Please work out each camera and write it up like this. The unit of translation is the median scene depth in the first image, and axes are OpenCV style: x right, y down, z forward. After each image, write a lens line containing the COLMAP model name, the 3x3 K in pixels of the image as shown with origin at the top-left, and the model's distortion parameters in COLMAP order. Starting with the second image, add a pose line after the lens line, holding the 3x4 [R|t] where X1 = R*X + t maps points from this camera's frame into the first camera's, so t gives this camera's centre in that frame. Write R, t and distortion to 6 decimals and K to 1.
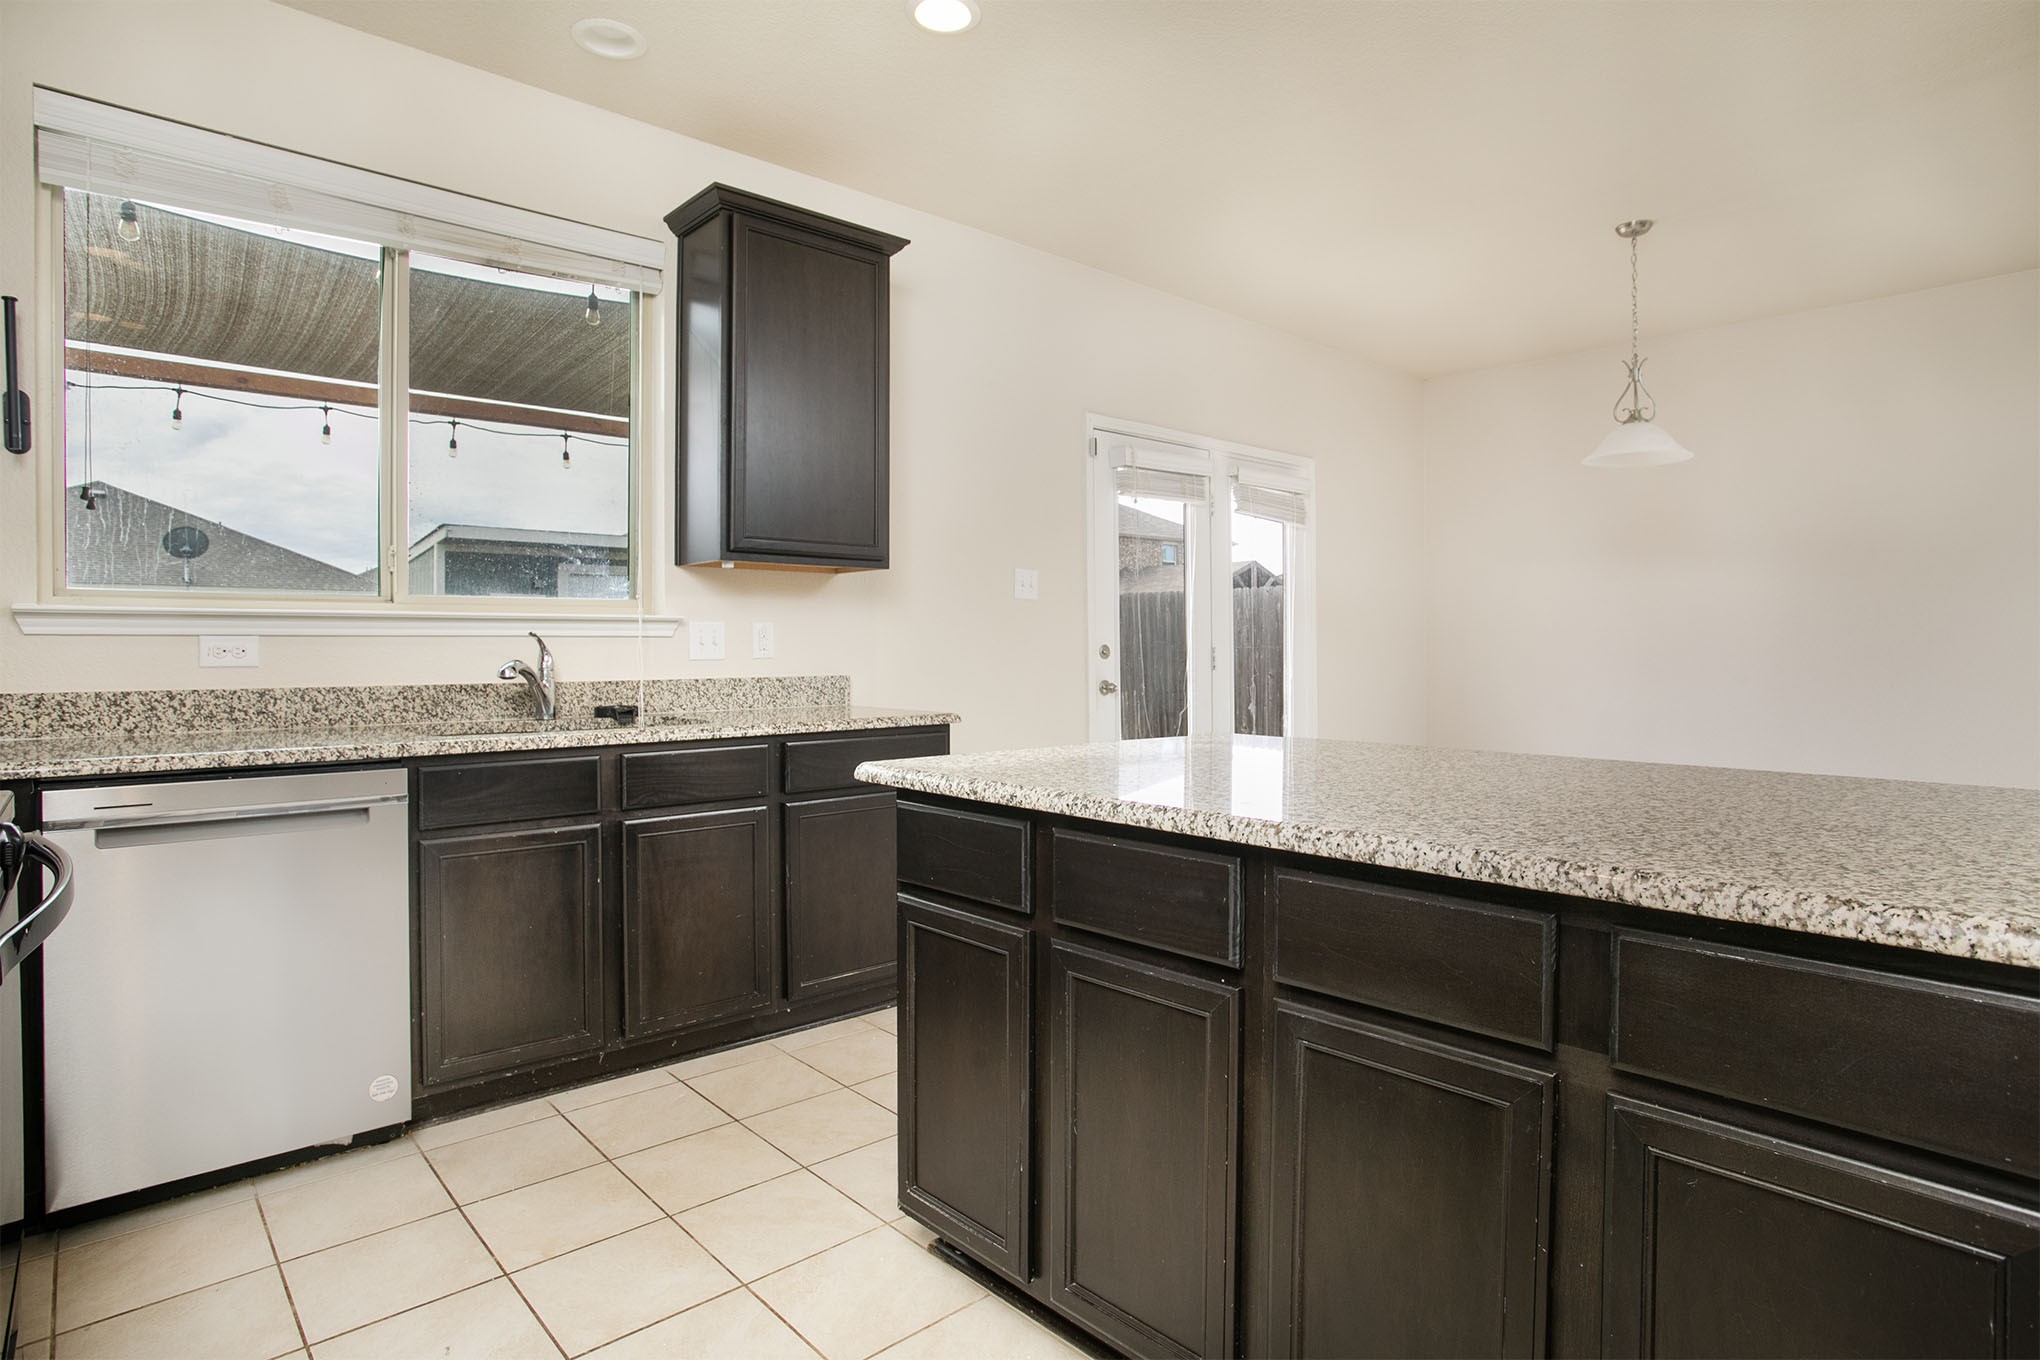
lens RADIAL K [[1158.7, 0, 1046.8], [0, 1158.7, 673.3], [0, 0, 1]] dist [0.000454, 0.000517]
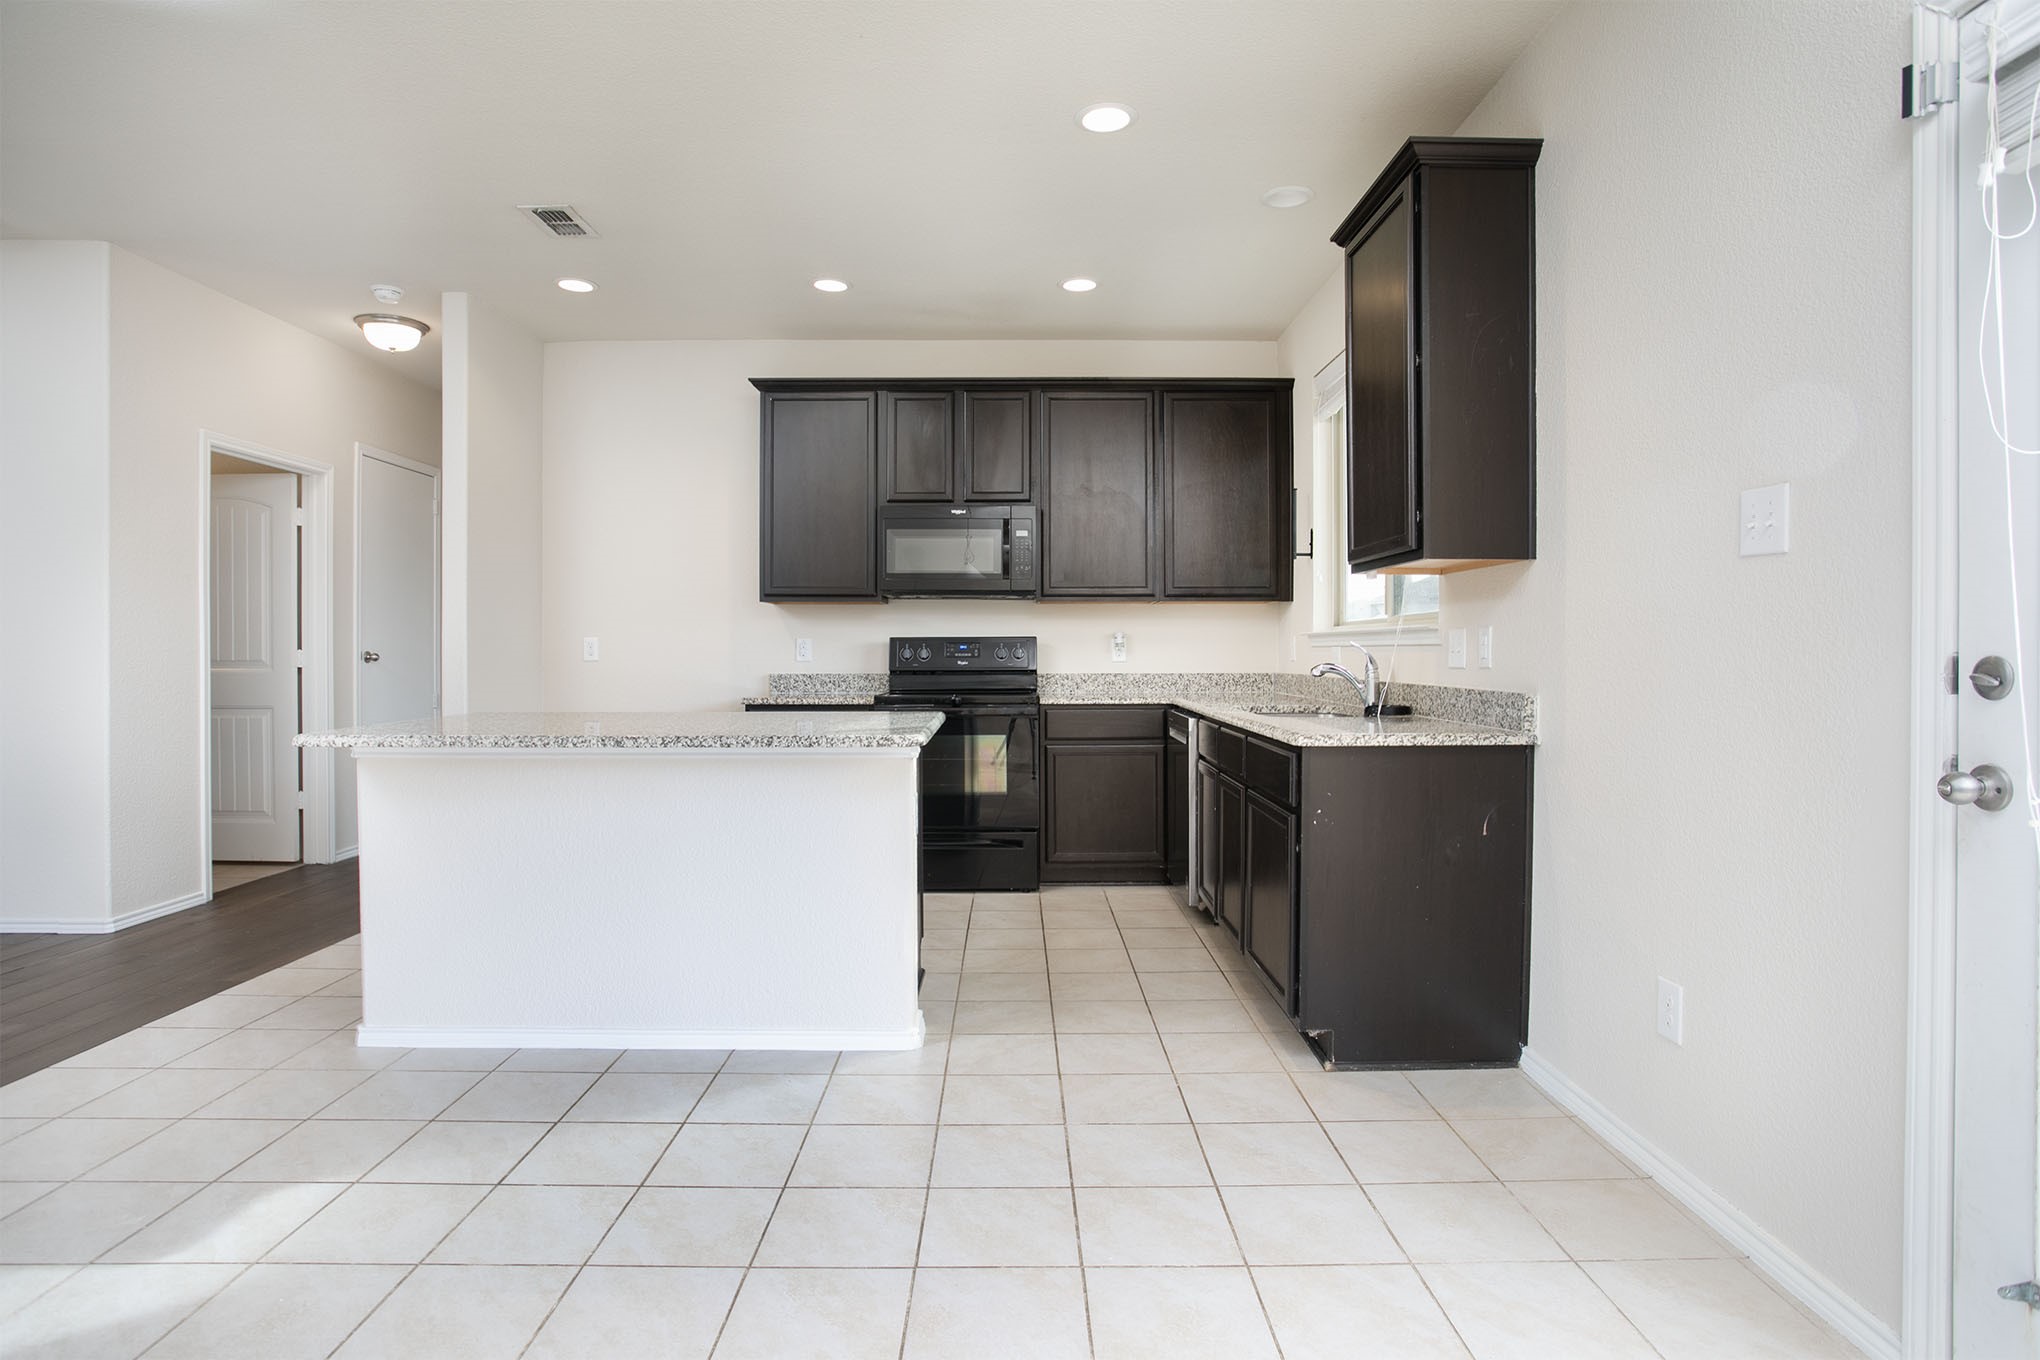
lens RADIAL K [[1085.2, 0, 1017.0], [0, 1085.2, 669.1], [0, 0, 1]] dist [-0.055757, 0.026547]
pose [[-0.687161, 0.013981, -0.726370, 0.630004], [-0.017062, 0.999228, 0.035374, -0.037798], [0.726304, 0.036701, -0.686393, 1.401815]]
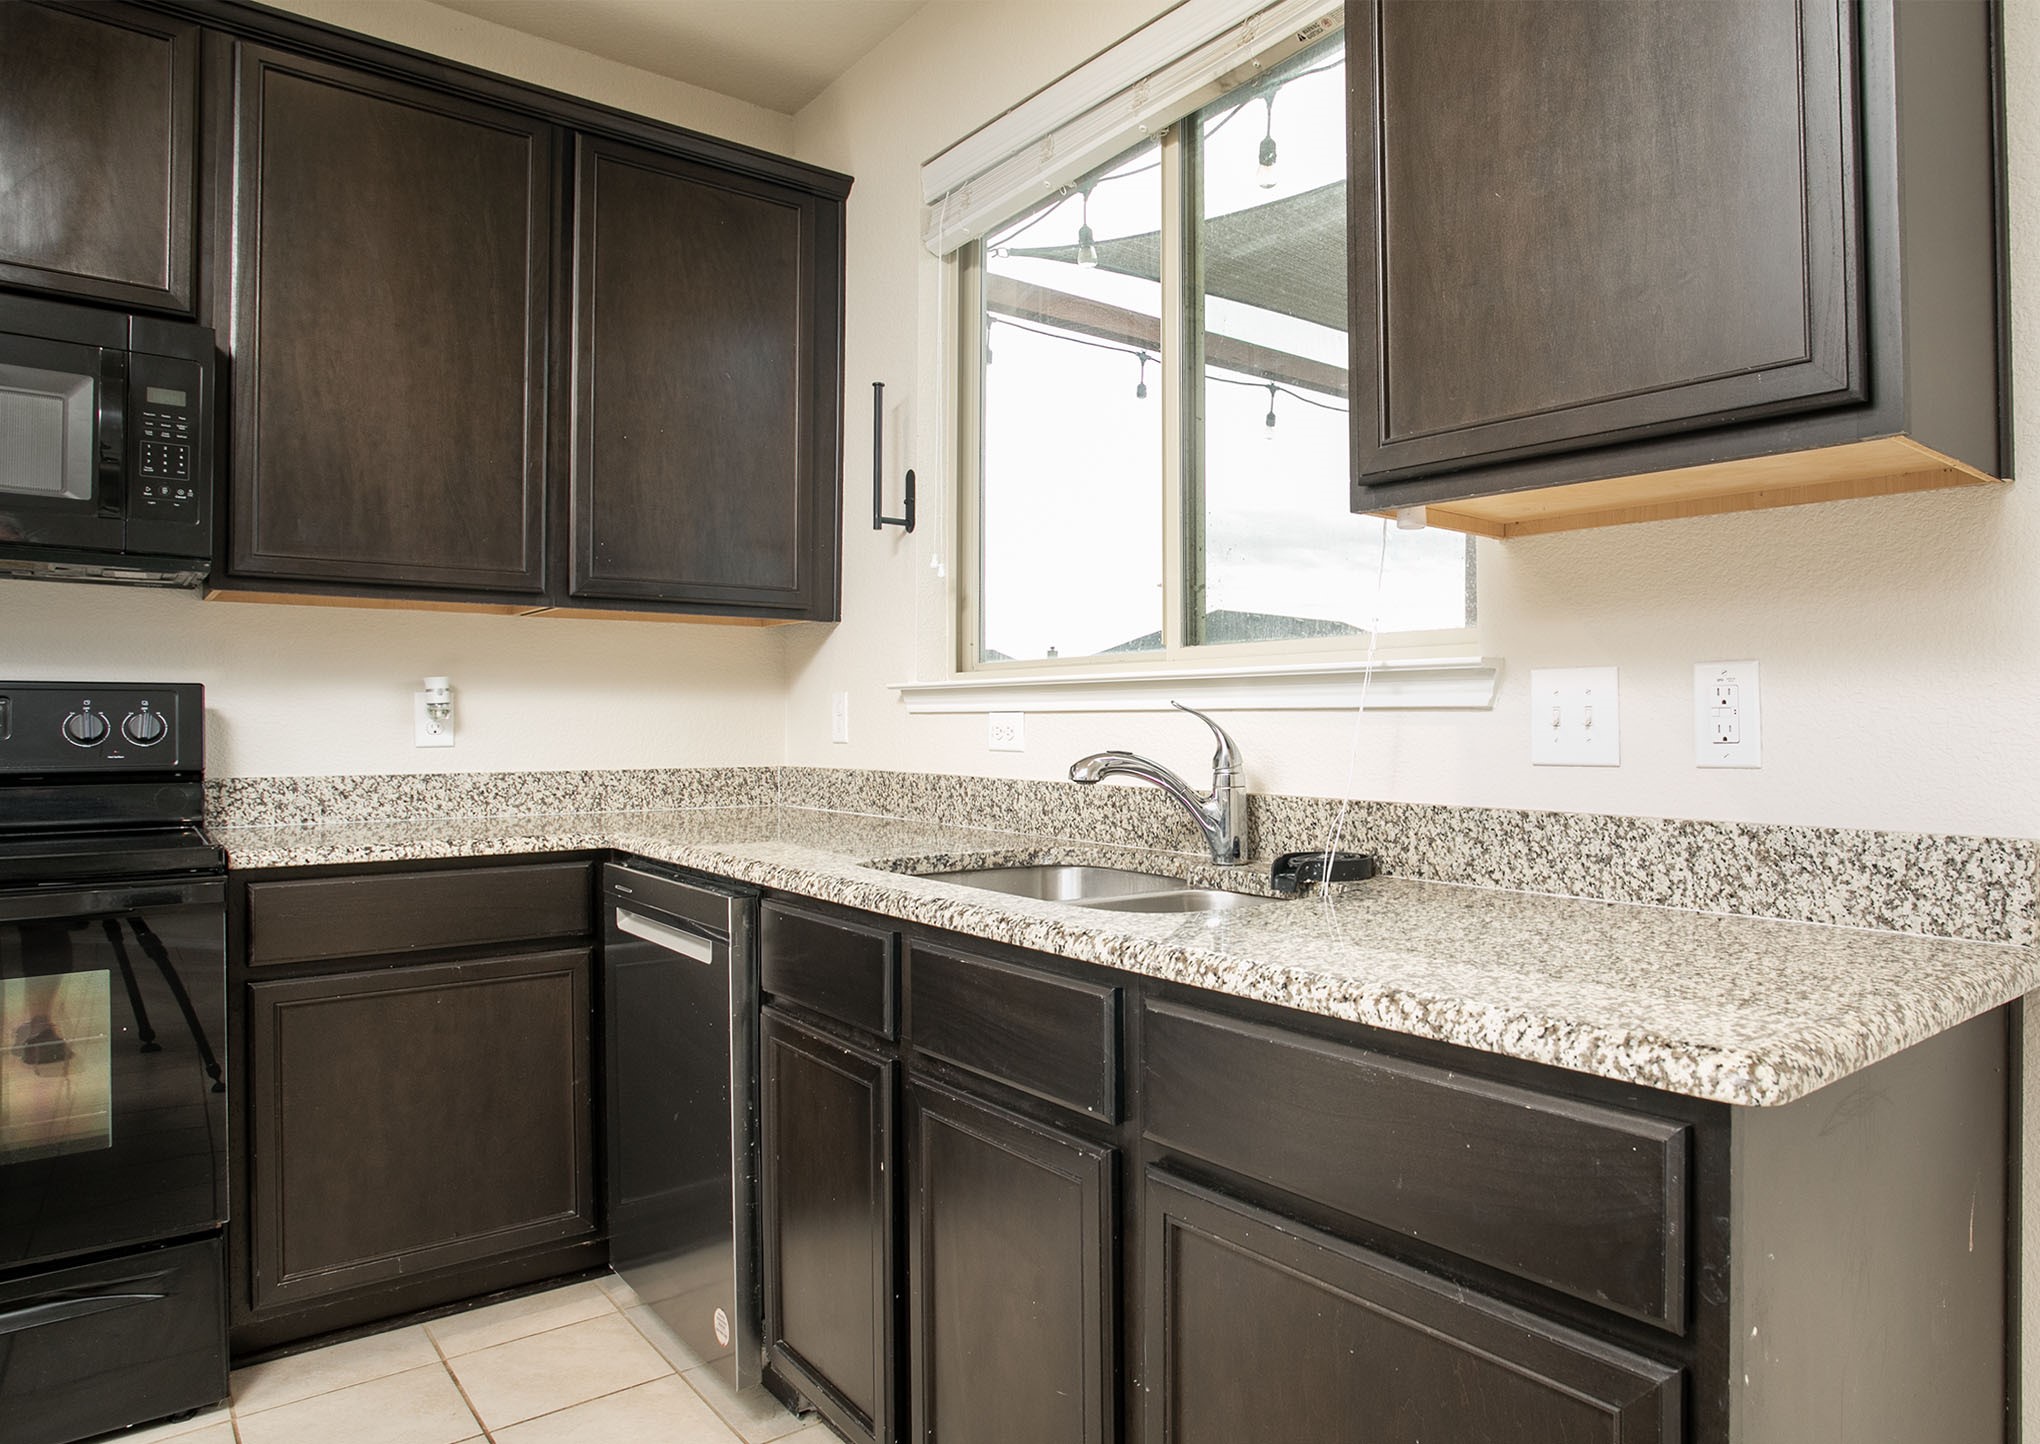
lens RADIAL K [[1308.9, 0, 1170.4], [0, 1308.9, 696.4], [0, 0, 1]] dist [-0.034153, 0.000250]
pose [[-0.056079, -0.019895, -0.998228, 0.165710], [-0.026856, 0.999470, -0.018411, -0.024121], [0.998065, 0.025776, -0.056583, 0.932444]]
